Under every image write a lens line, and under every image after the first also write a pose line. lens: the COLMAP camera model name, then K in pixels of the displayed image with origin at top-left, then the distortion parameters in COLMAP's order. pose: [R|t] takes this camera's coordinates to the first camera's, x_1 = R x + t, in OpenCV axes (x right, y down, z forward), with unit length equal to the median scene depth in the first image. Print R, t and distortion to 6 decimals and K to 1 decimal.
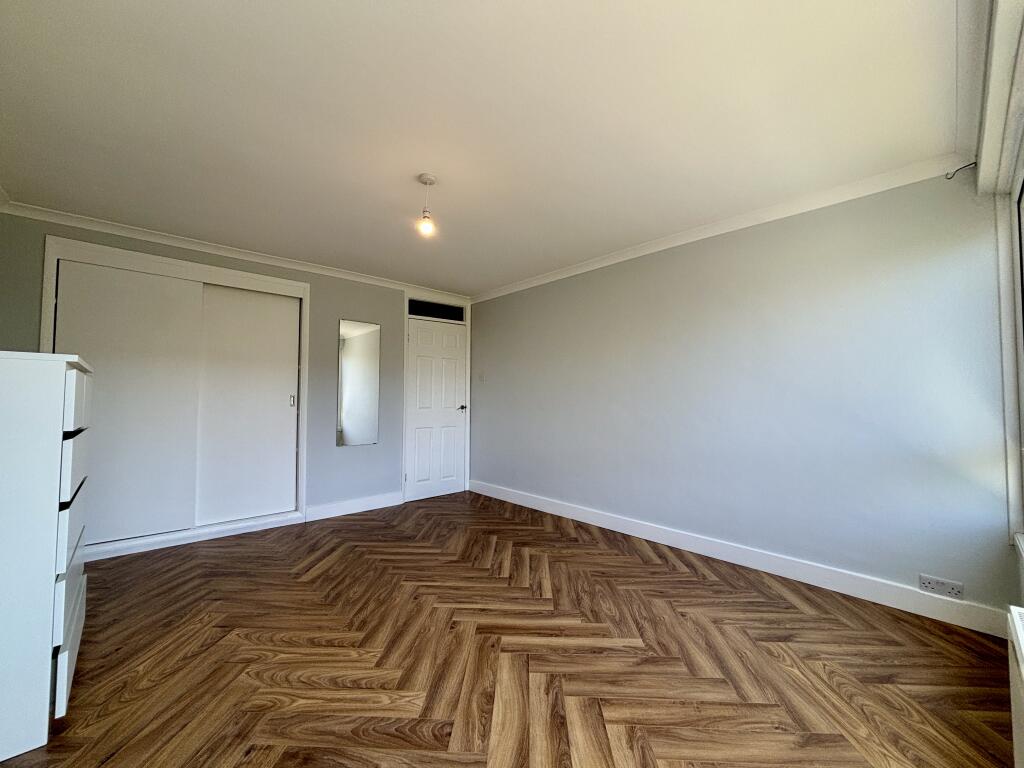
lens RADIAL K [[409.8, 0, 511.1], [0, 409.8, 383.5], [0, 0, 1]] dist [0.003783, 0.000253]
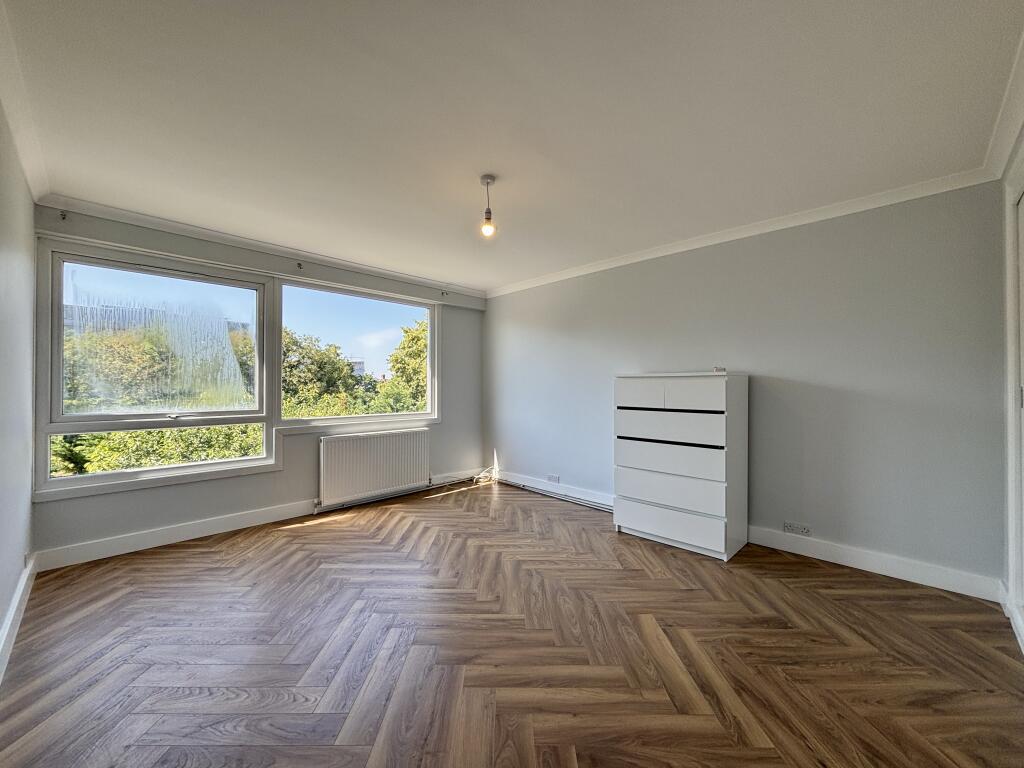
lens RADIAL K [[409.8, 0, 507.1], [0, 409.8, 387.7], [0, 0, 1]] dist [0.003783, 0.000253]
pose [[-0.999280, -0.002133, -0.037868, -0.260211], [-0.000755, 0.999339, -0.036350, 0.070040], [0.037920, -0.036295, -0.998621, 2.413524]]
